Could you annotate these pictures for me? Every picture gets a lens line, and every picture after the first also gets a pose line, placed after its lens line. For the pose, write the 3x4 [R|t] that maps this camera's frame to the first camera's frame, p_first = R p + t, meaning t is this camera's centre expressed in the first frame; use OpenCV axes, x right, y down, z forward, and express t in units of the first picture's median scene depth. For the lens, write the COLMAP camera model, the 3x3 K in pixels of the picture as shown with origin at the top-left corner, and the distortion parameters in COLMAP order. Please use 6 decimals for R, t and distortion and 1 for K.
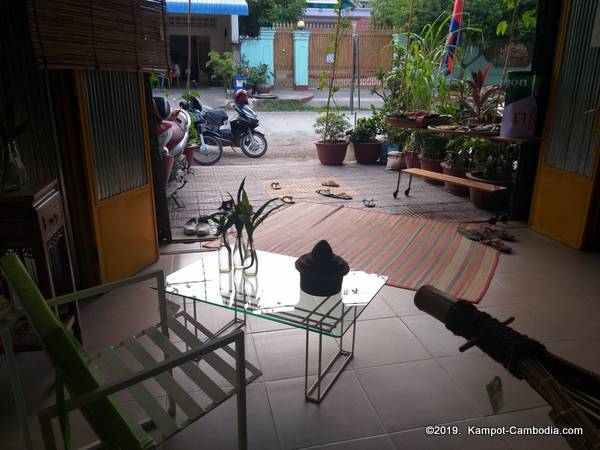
lens RADIAL K [[479.7, 0, 297.9], [0, 479.7, 228.3], [0, 0, 1]] dist [-0.035901, -0.001908]
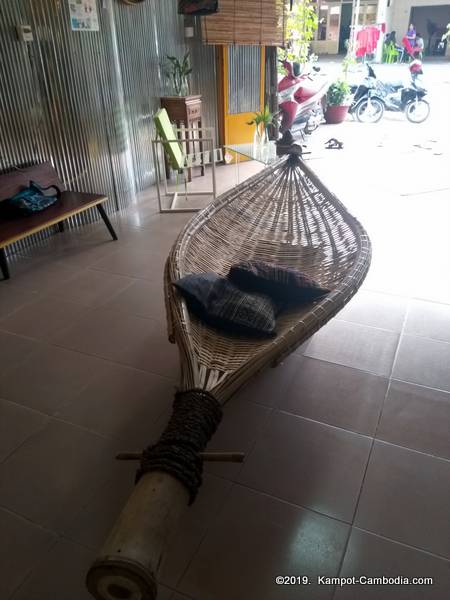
lens RADIAL K [[463.0, 0, 222.9], [0, 463.0, 304.4], [0, 0, 1]] dist [0.036348, -0.069042]
pose [[0.778429, 0.285122, -0.559244, 0.927375], [-0.174340, 0.954043, 0.243735, 0.242962], [0.603038, -0.092232, 0.792363, -0.690471]]
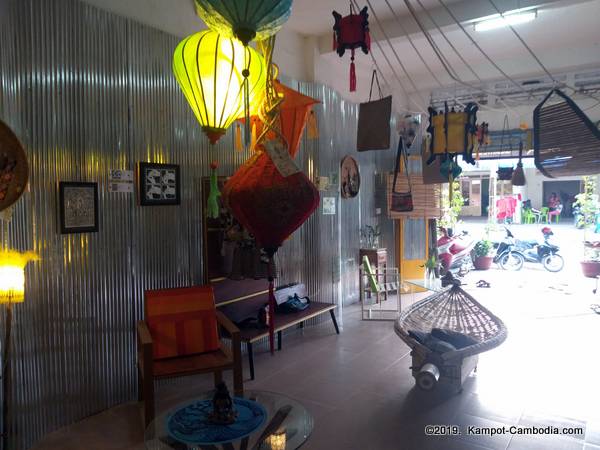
lens RADIAL K [[463.0, 0, 295.7], [0, 463.0, 225.6], [0, 0, 1]] dist [0.036348, -0.069042]
pose [[0.664506, 0.018082, -0.747064, 1.295994], [-0.221727, 0.959459, -0.174000, 0.387969], [0.713631, 0.281268, 0.641575, -1.399802]]
